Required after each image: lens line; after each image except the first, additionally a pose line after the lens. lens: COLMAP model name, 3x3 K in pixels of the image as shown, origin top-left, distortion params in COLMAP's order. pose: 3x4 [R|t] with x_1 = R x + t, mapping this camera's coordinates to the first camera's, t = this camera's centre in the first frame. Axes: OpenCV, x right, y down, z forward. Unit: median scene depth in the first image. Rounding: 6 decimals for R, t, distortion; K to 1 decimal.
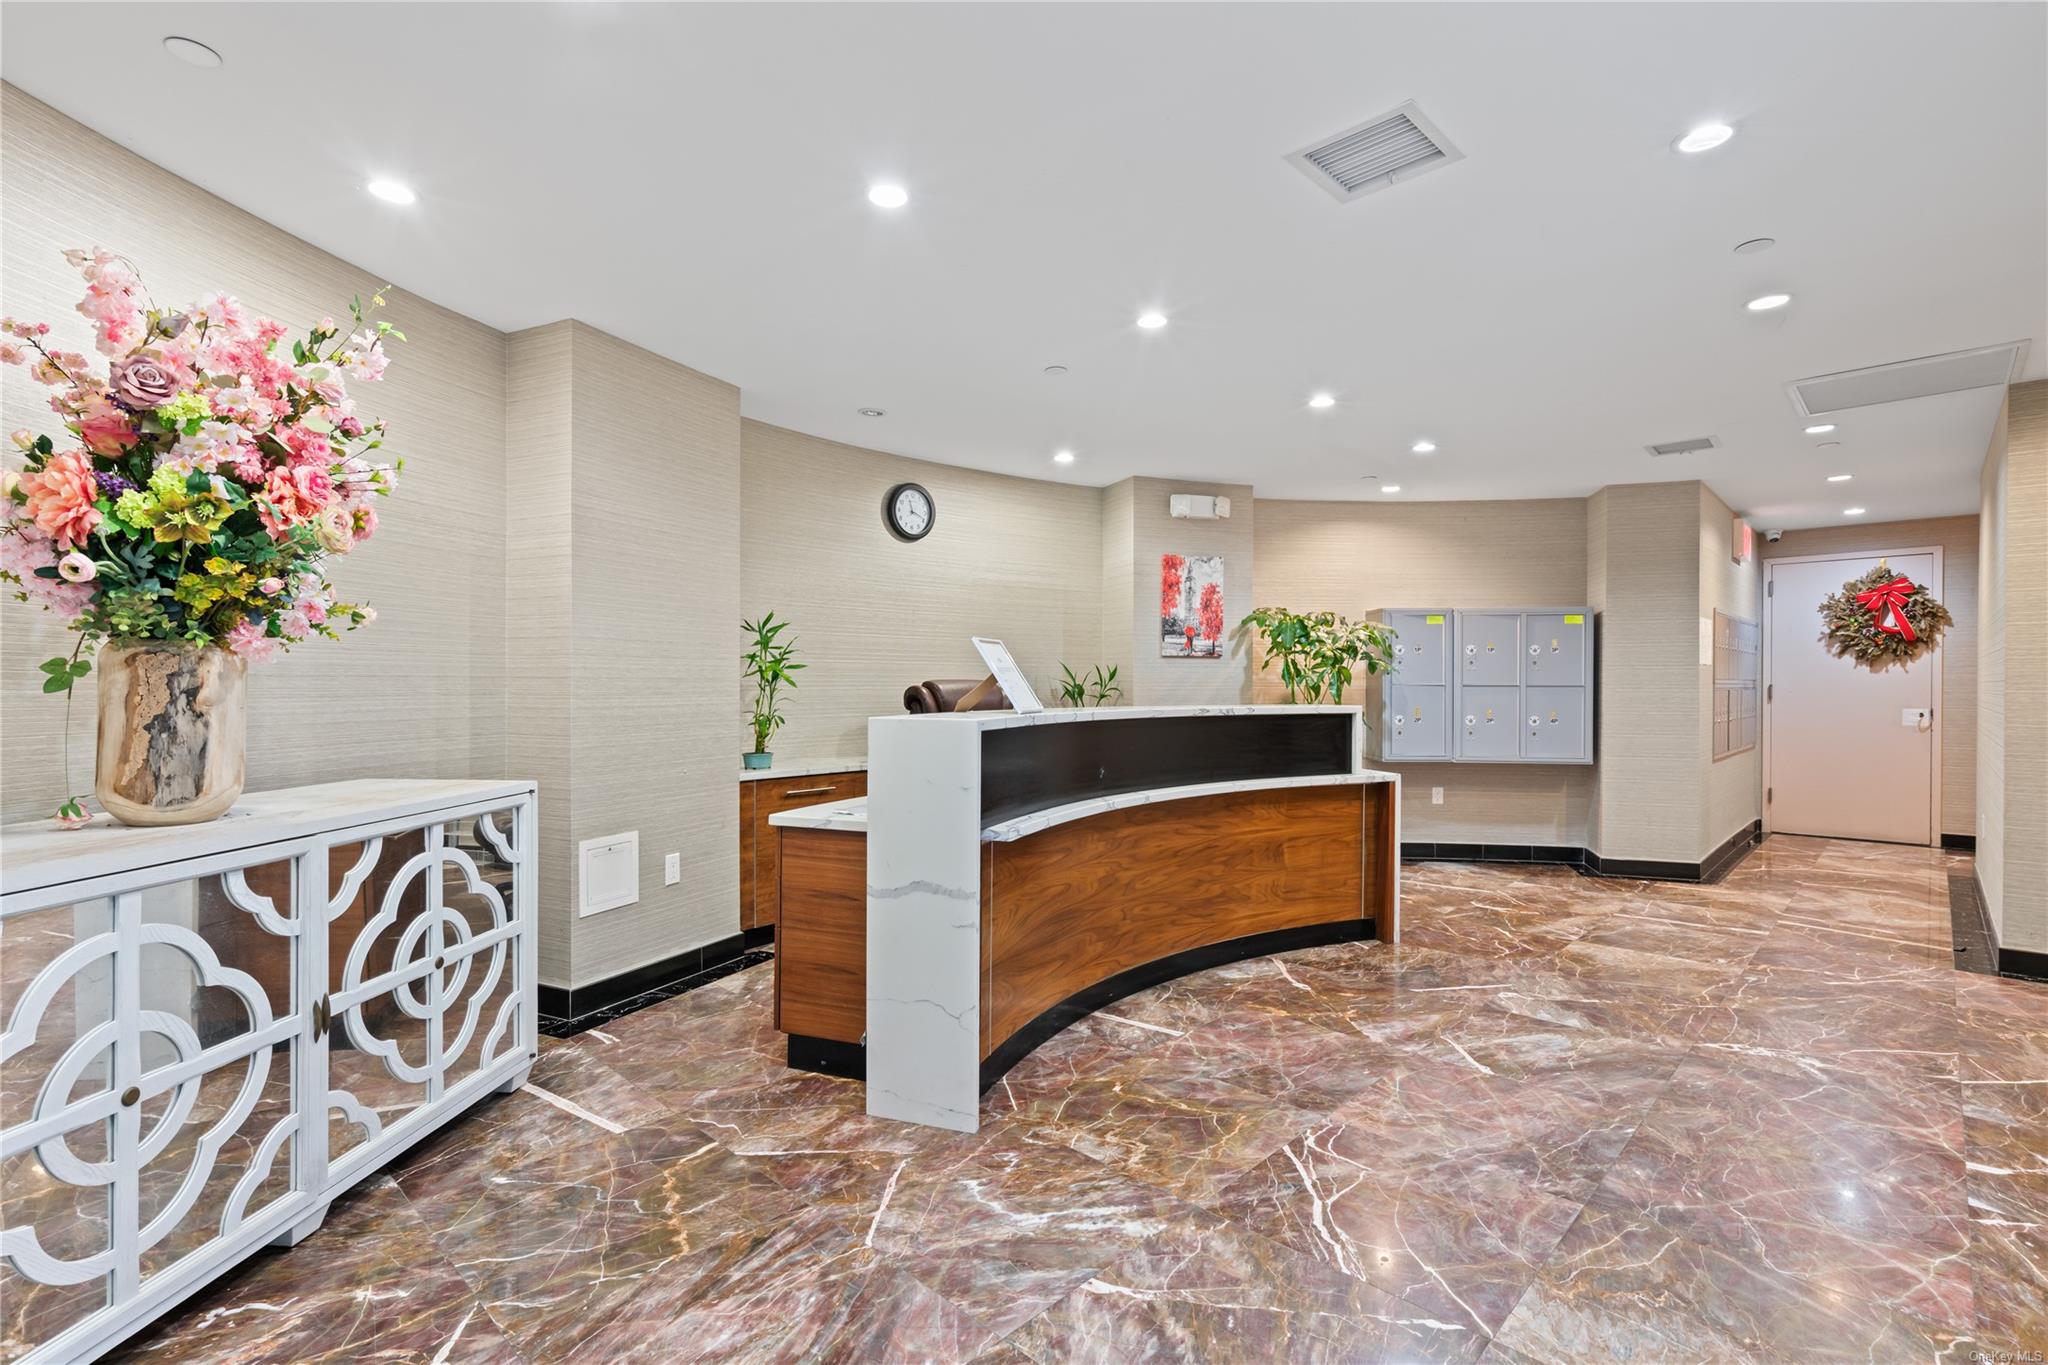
lens RADIAL K [[954.4, 0, 1016.9], [0, 954.4, 694.7], [0, 0, 1]] dist [-0.000744, -0.000348]
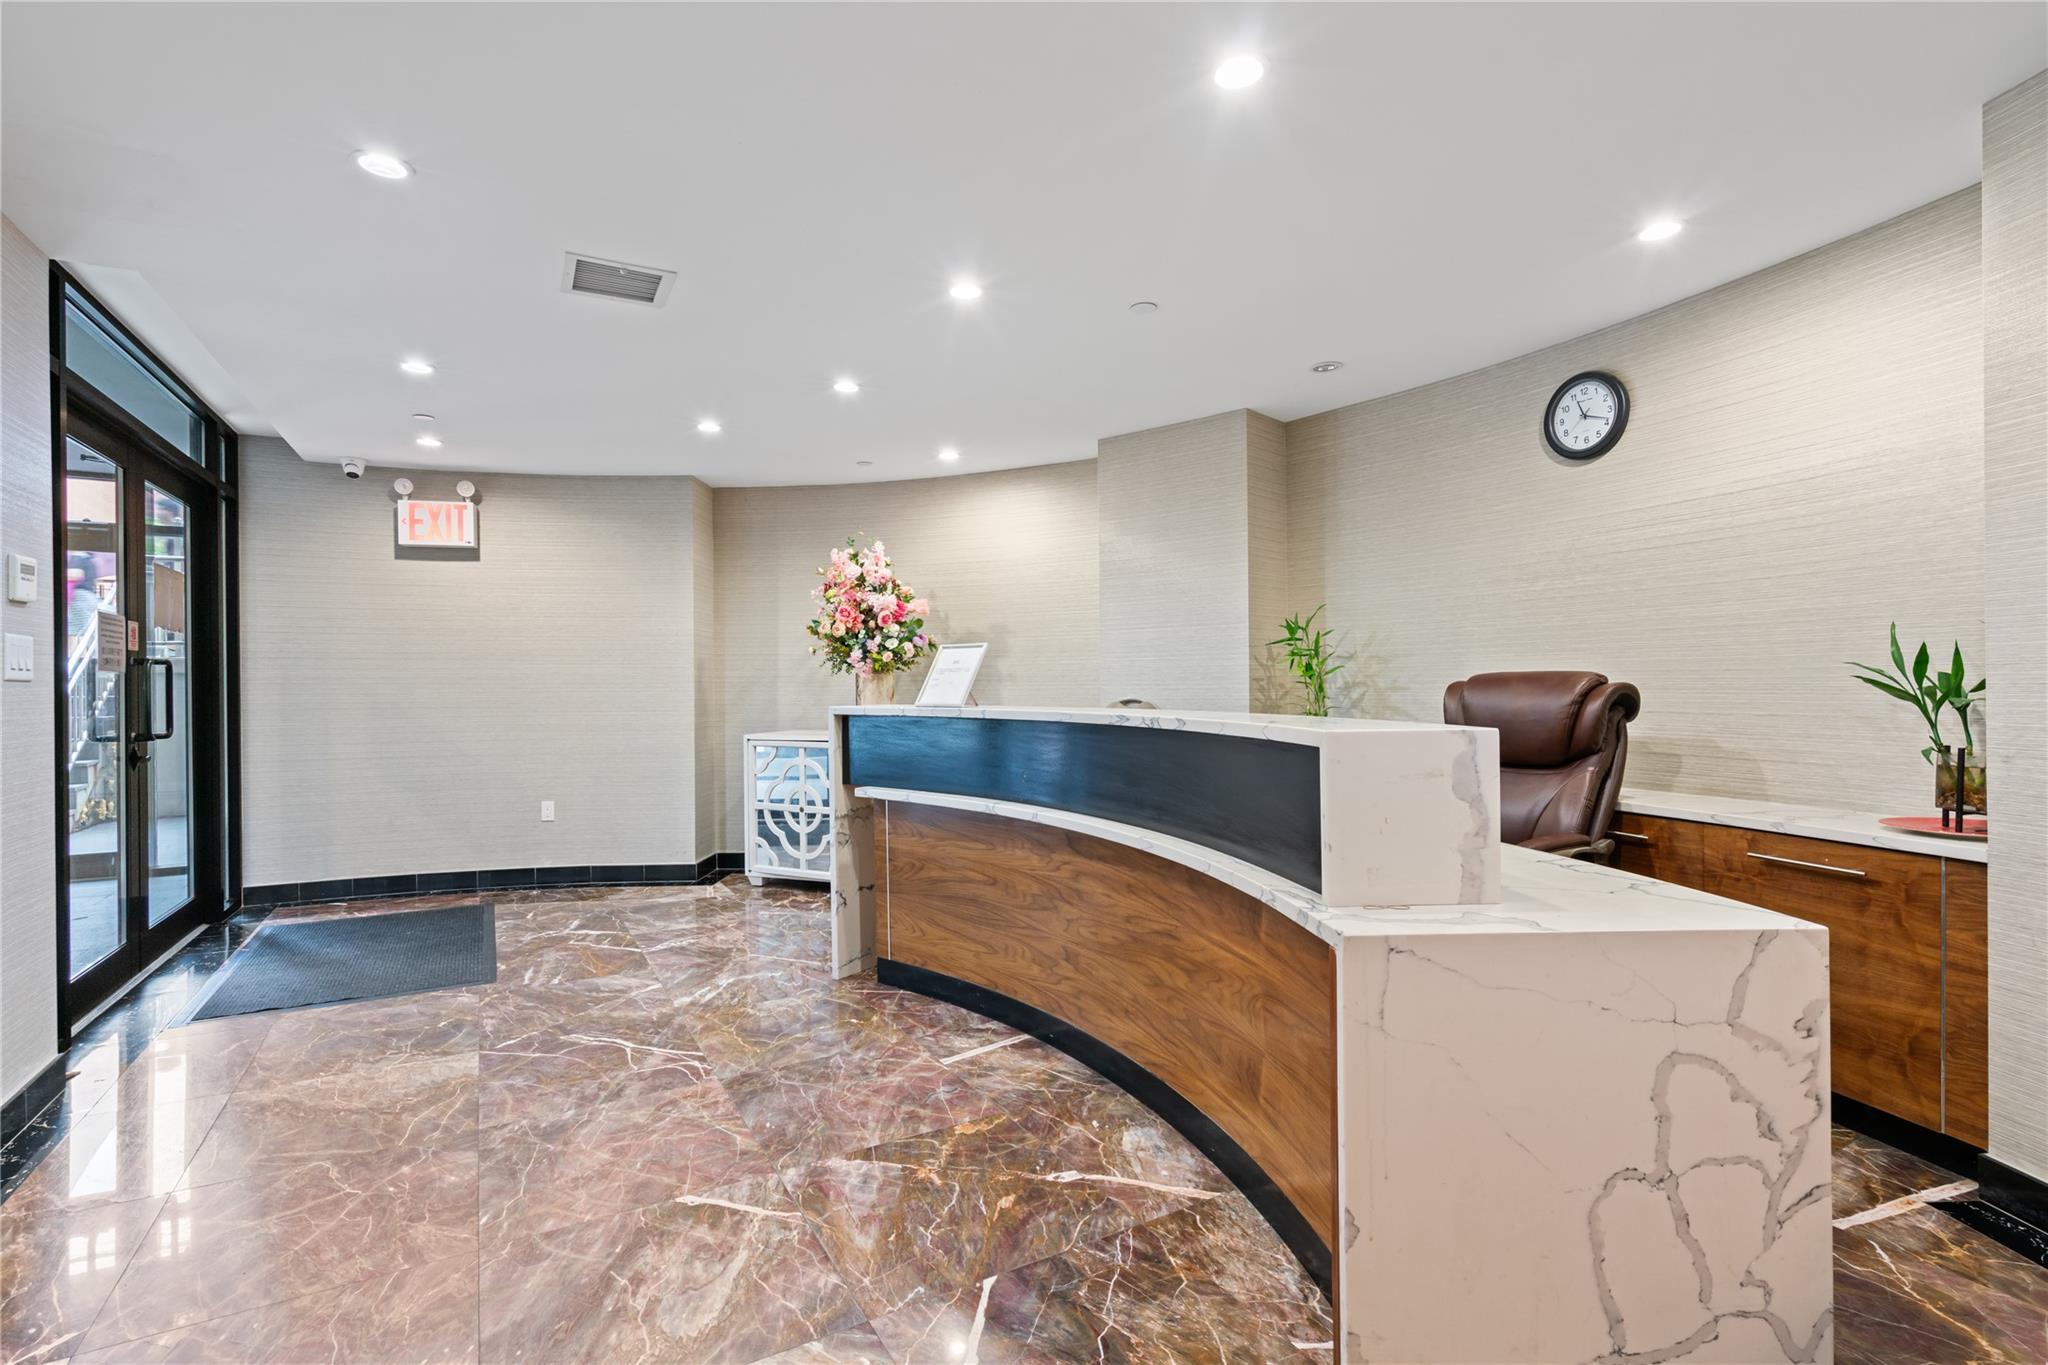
lens RADIAL K [[954.4, 0, 1017.2], [0, 954.4, 679.8], [0, 0, 1]] dist [-0.000744, -0.000348]
pose [[-0.287190, -0.006689, -0.957850, 1.110292], [-0.001995, 0.999978, -0.006385, -0.008282], [0.957872, 0.000078, -0.287196, 1.428230]]
